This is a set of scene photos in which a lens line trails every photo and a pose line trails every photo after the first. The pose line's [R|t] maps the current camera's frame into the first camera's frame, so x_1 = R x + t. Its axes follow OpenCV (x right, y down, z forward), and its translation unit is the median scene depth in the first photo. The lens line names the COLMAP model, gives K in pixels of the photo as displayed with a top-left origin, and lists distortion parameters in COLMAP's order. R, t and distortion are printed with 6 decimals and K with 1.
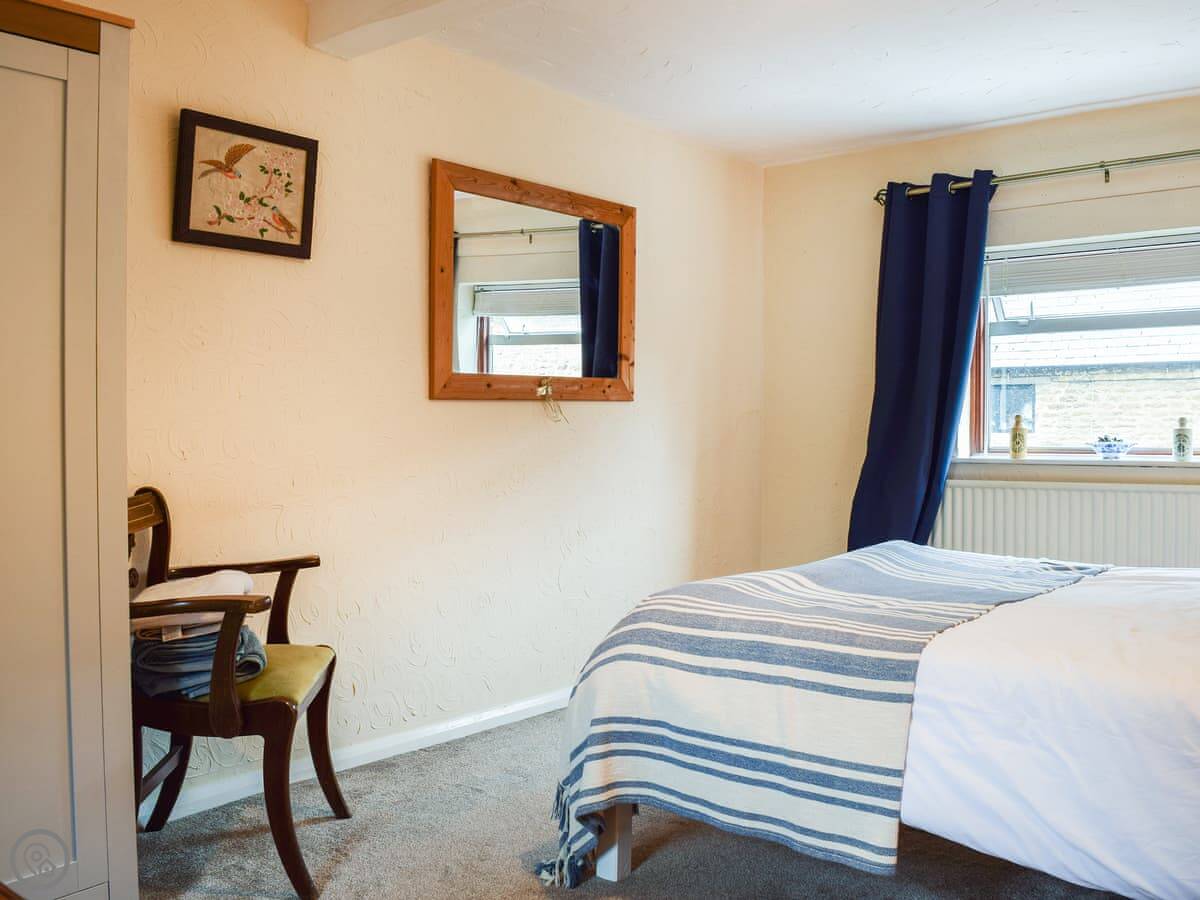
lens RADIAL K [[1133.4, 0, 600.6], [0, 1133.4, 450.3], [0, 0, 1]] dist [-0.062363, 0.000000]
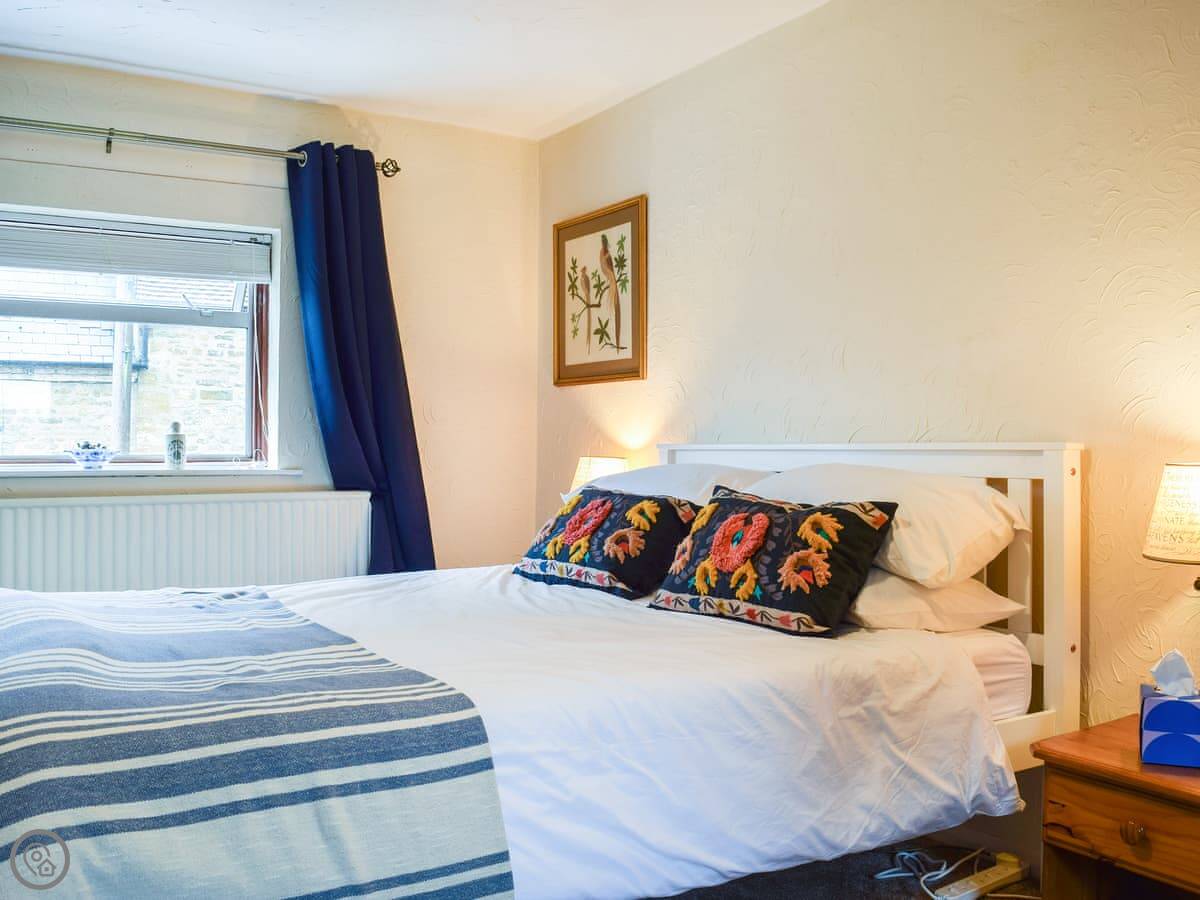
lens RADIAL K [[1133.4, 0, 600.5], [0, 1133.4, 445.7], [0, 0, 1]] dist [-0.062363, 0.000000]
pose [[0.307083, -0.002897, 0.951678, -0.321198], [0.013125, 0.999913, -0.001191, -0.004865], [-0.951592, 0.012857, 0.307094, 0.450394]]
